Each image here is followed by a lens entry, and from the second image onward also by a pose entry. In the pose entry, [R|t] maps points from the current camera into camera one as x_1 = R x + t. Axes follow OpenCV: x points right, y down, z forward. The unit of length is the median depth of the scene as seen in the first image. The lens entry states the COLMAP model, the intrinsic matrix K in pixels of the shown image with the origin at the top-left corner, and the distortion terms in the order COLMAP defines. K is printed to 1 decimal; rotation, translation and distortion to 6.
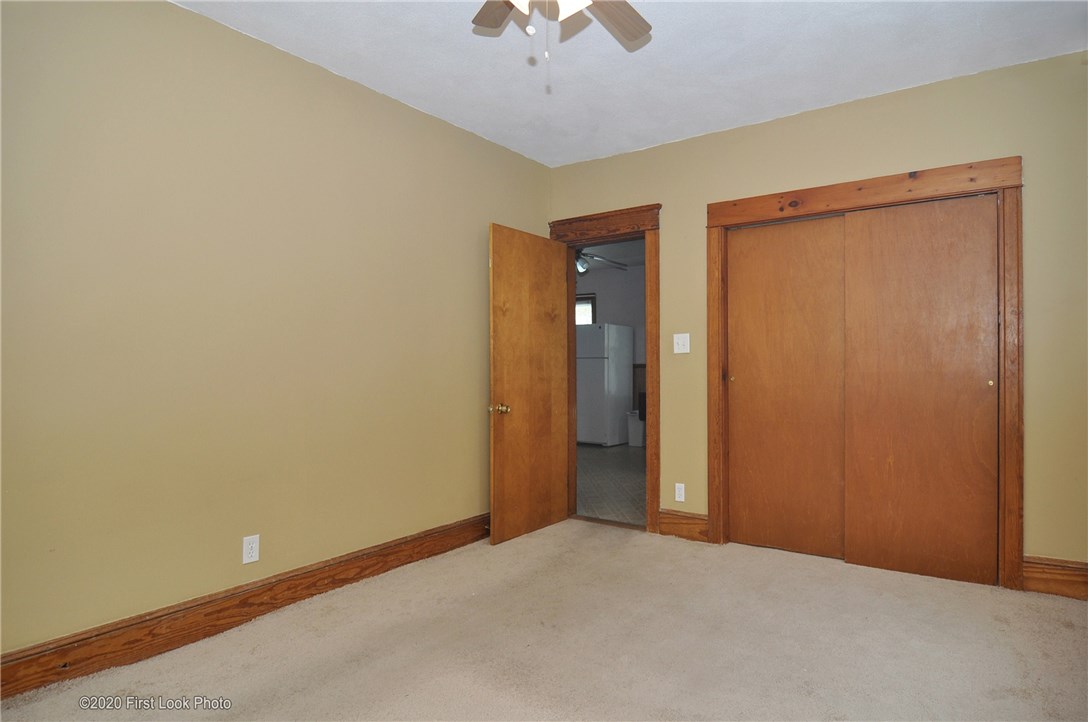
lens RADIAL K [[590.2, 0, 544.0], [0, 590.2, 373.0], [0, 0, 1]] dist [-0.017325, -0.003435]
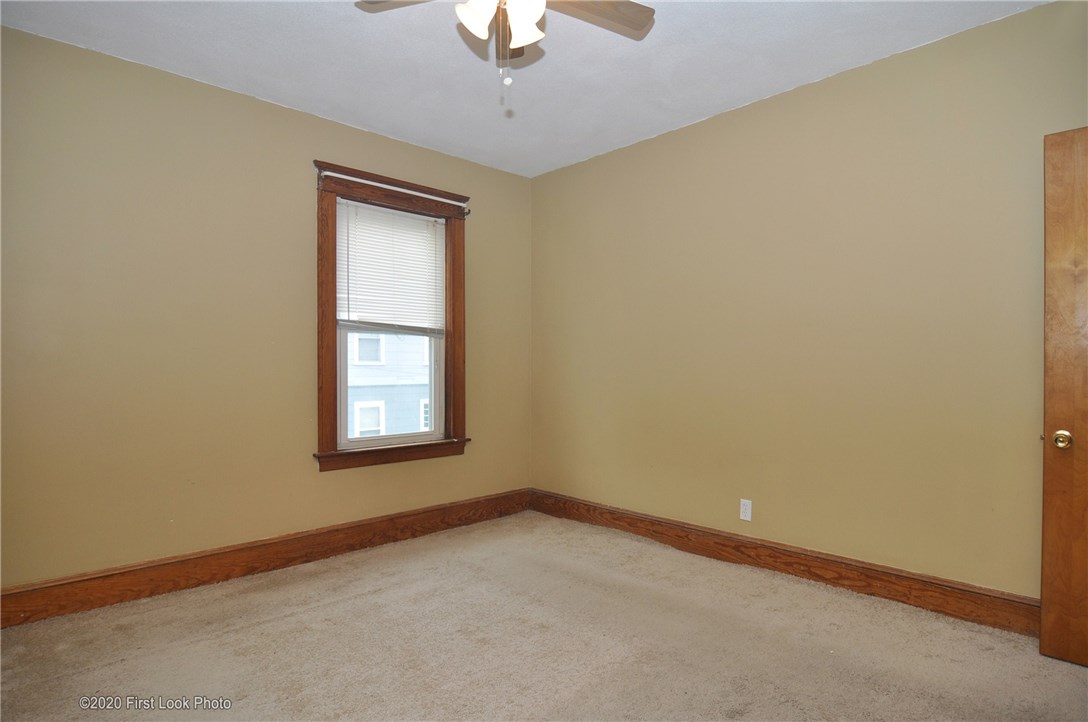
lens RADIAL K [[590.2, 0, 553.1], [0, 590.2, 371.2], [0, 0, 1]] dist [-0.017325, -0.003435]
pose [[-0.189942, 0.010632, -0.981738, 0.776222], [-0.003995, 0.999925, 0.011602, -0.016627], [0.981787, 0.006126, -0.189886, 0.760700]]
